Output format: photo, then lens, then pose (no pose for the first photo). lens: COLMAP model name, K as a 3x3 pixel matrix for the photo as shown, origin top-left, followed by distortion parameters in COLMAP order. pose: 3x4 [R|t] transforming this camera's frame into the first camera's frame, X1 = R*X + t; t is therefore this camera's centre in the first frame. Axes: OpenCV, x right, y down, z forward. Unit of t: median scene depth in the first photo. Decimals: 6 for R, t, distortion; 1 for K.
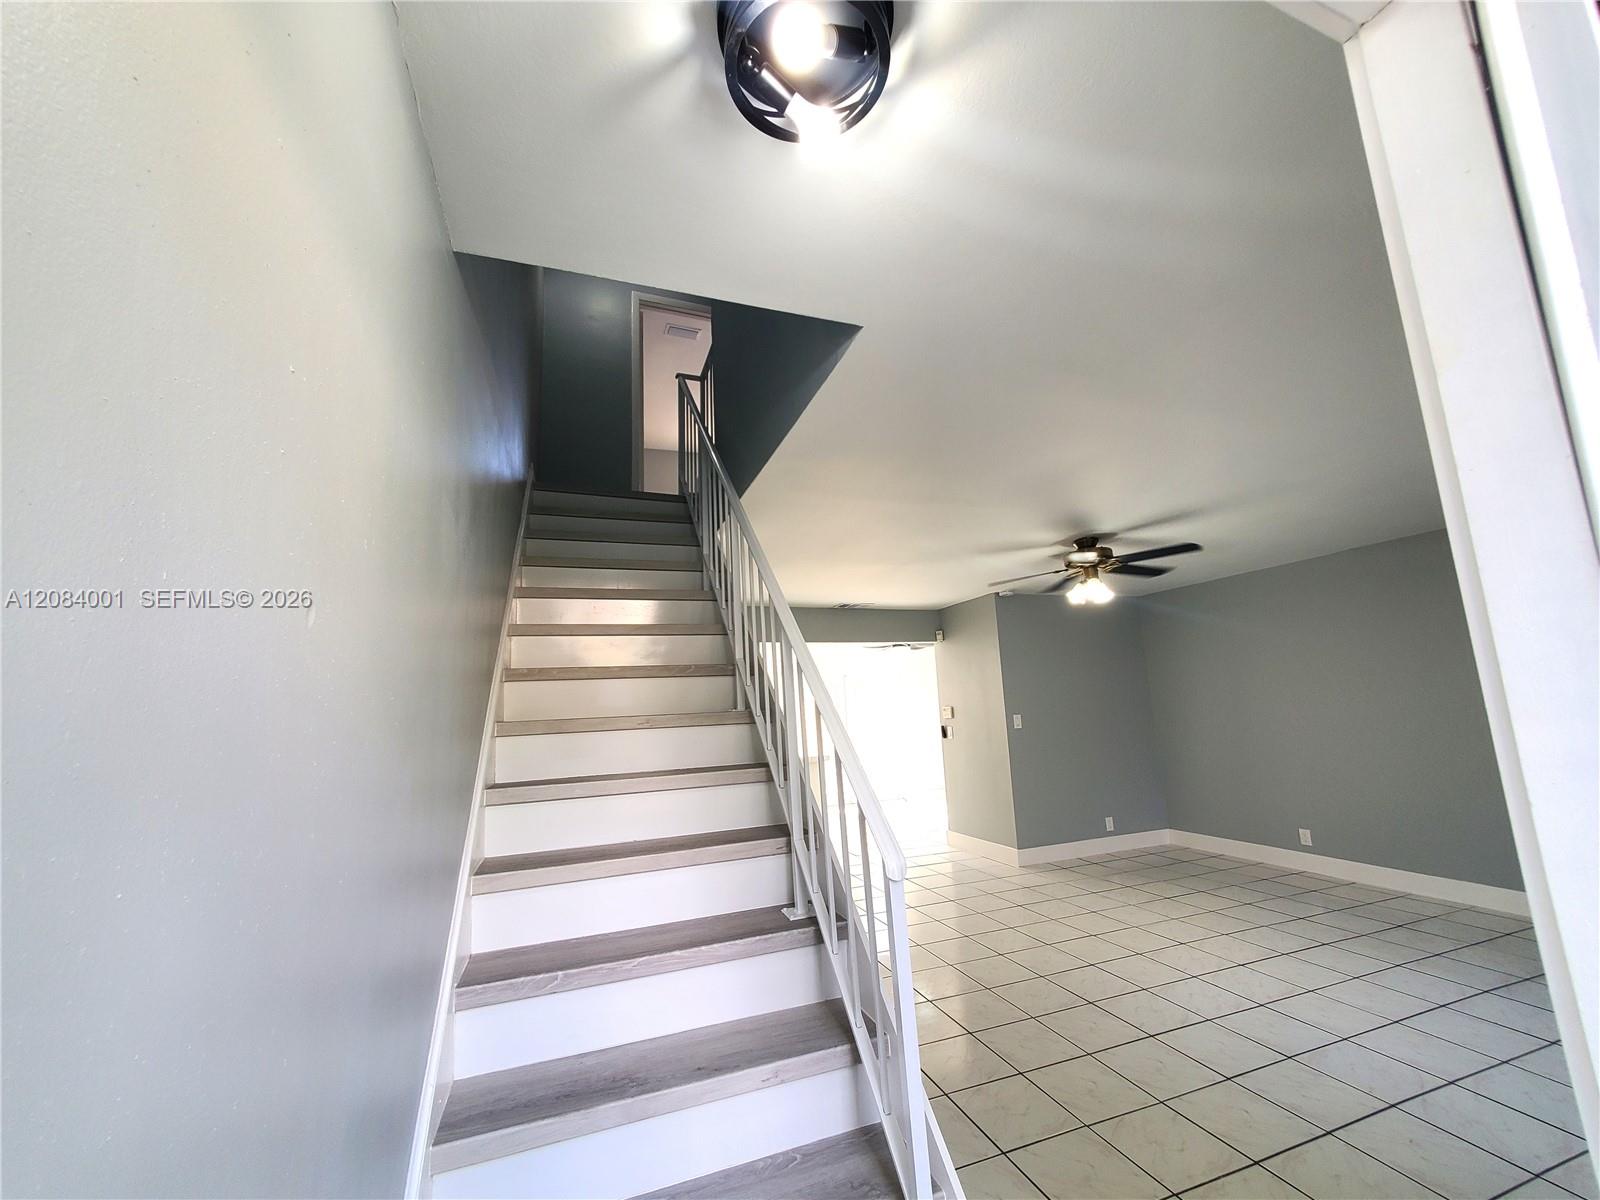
lens RADIAL K [[633.4, 0, 801.0], [0, 633.4, 610.5], [0, 0, 1]] dist [0.004099, 0.000267]
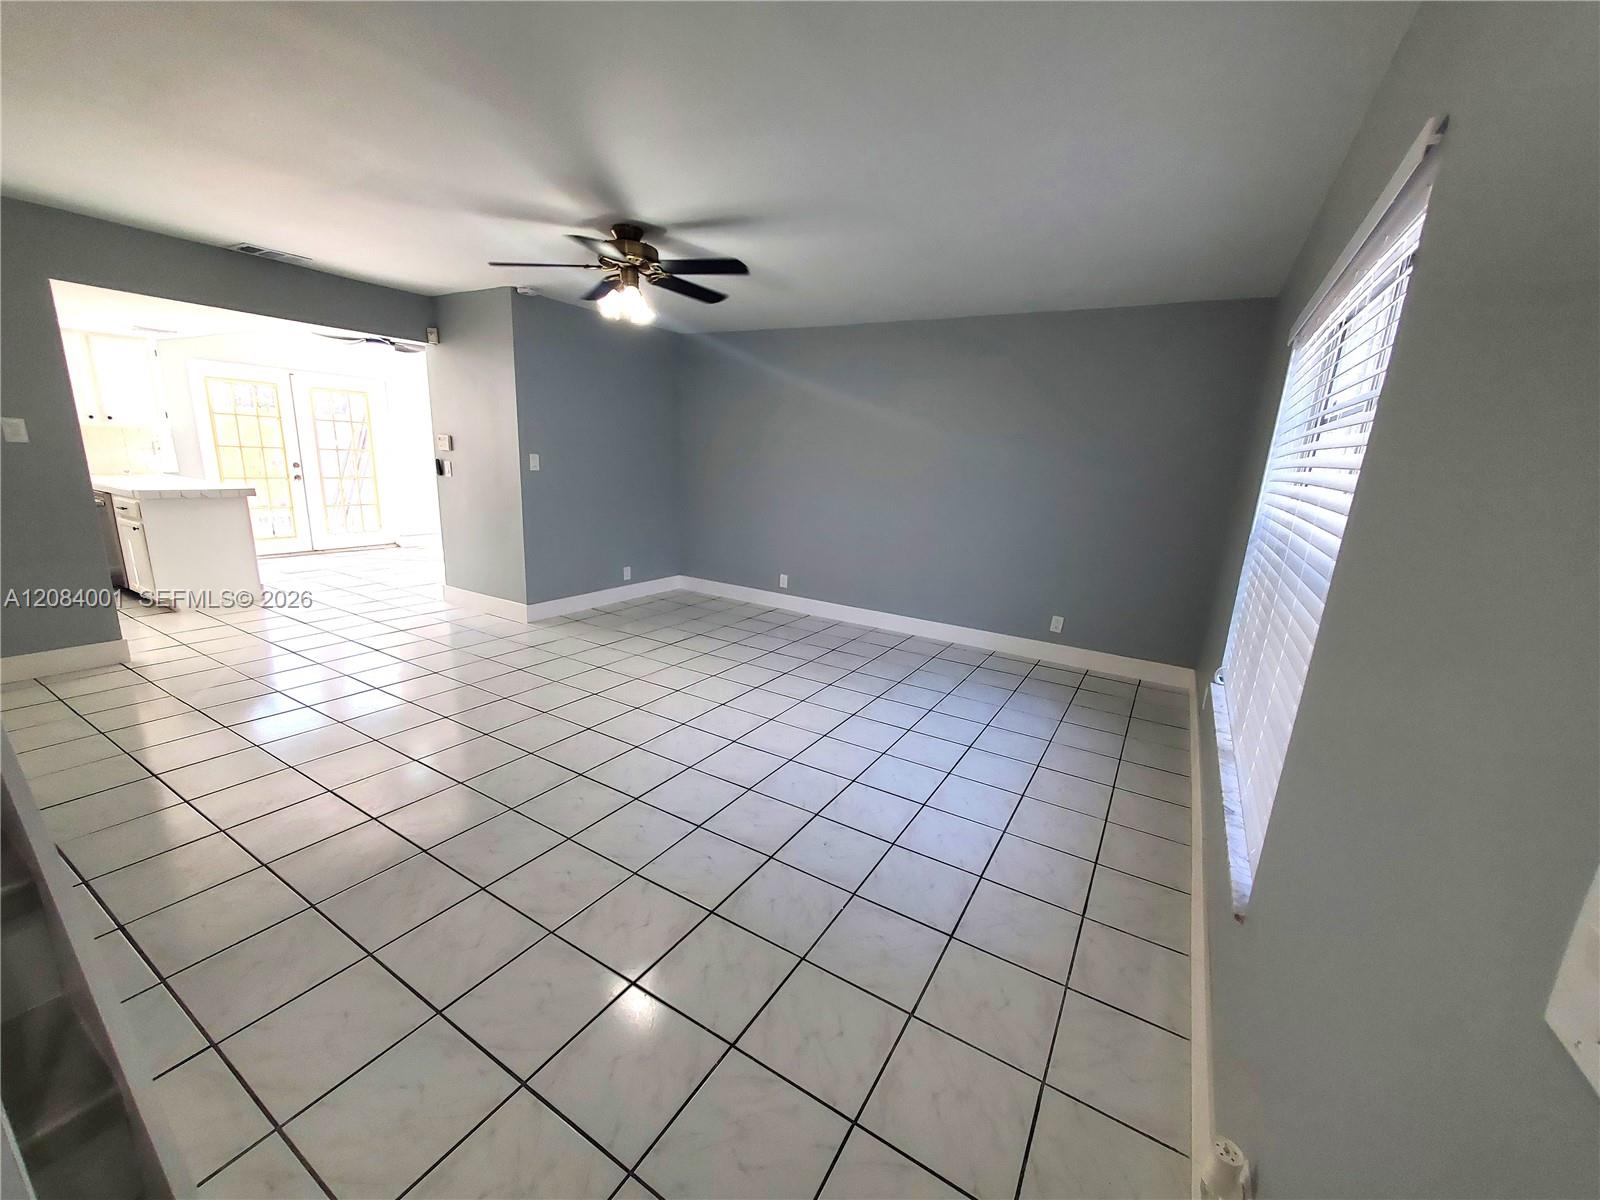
lens RADIAL K [[633.4, 0, 801.2], [0, 633.4, 611.1], [0, 0, 1]] dist [0.004099, 0.000267]
pose [[0.773150, -0.072370, 0.630081, 0.096370], [-0.184176, 0.925037, 0.332244, 0.019428], [-0.606892, -0.372921, 0.701863, 0.167529]]
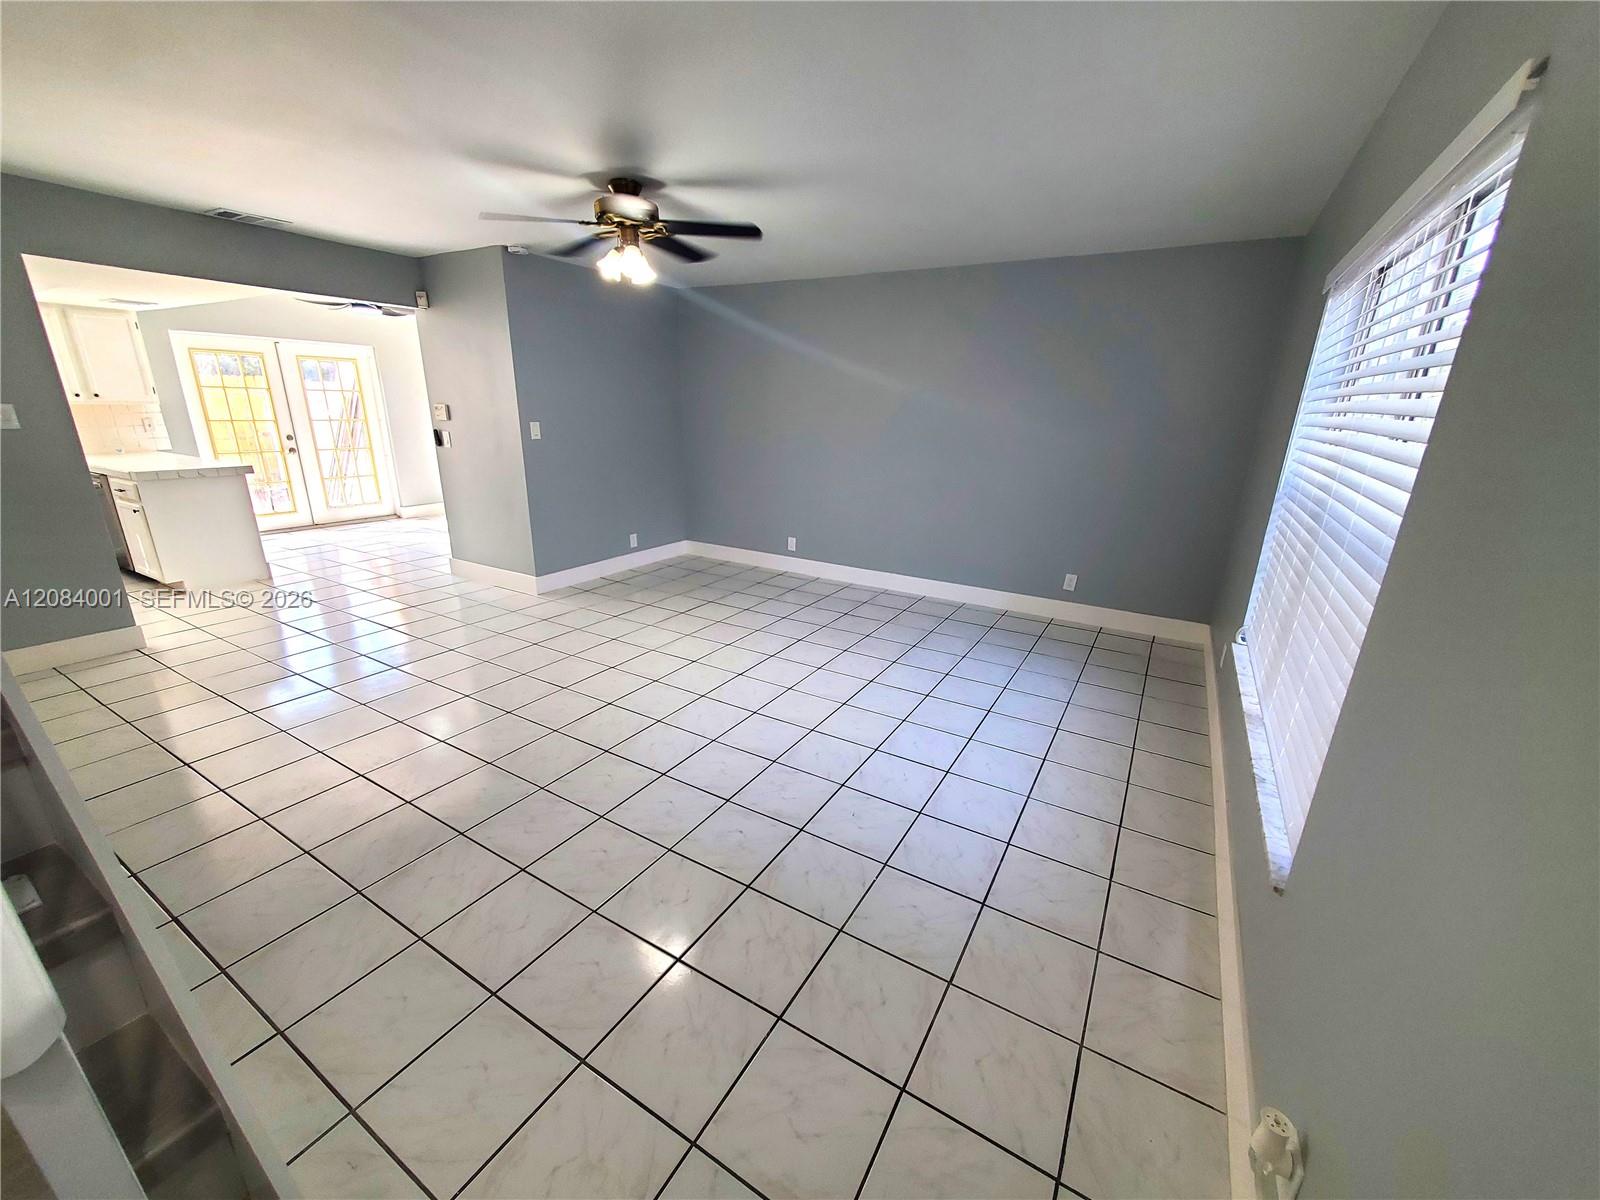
lens RADIAL K [[633.4, 0, 801.1], [0, 633.4, 610.7], [0, 0, 1]] dist [0.004099, 0.000267]
pose [[0.770508, -0.138162, 0.622277, 0.086088], [-0.159157, 0.903608, 0.397695, 0.007785], [-0.617241, -0.405468, 0.674247, 0.190492]]
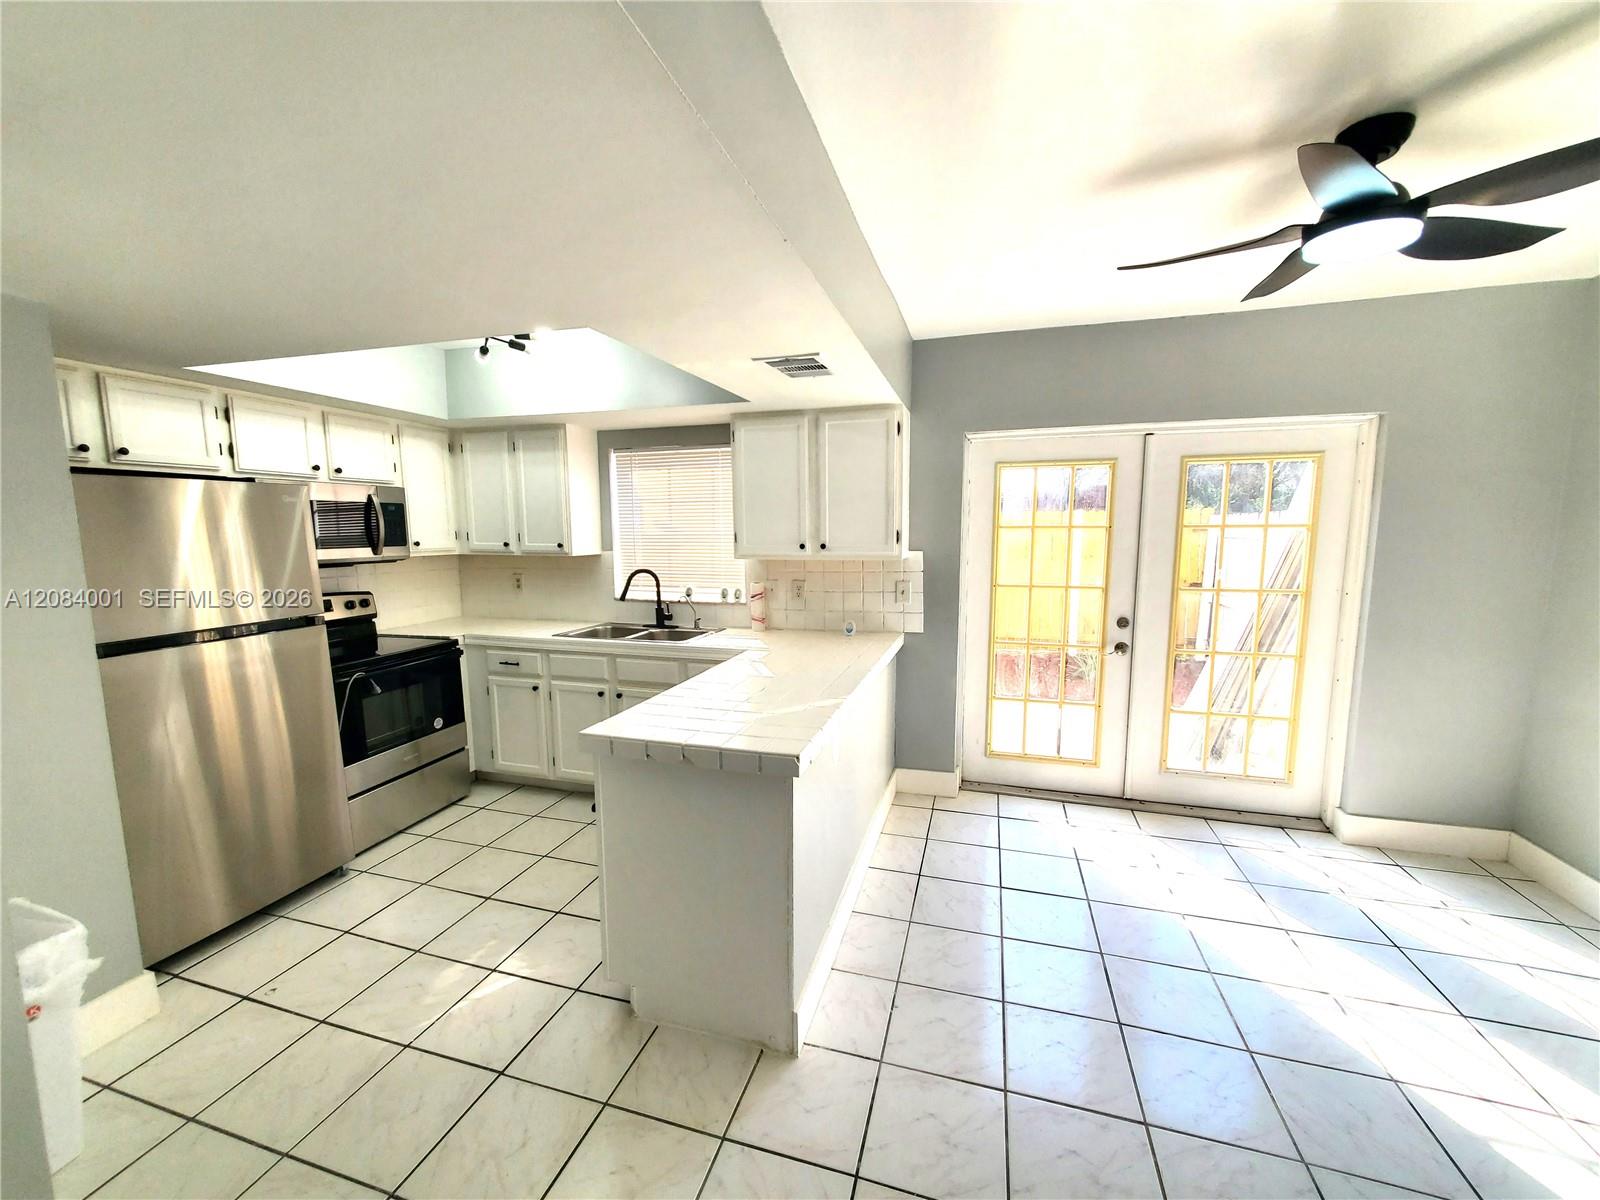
lens RADIAL K [[633.4, 0, 792.7], [0, 633.4, 604.7], [0, 0, 1]] dist [0.004099, 0.000267]
pose [[0.799276, 0.114632, -0.589931, 0.268811], [0.063147, 0.960185, 0.272134, 0.183827], [0.597638, -0.254762, 0.760214, 1.329656]]
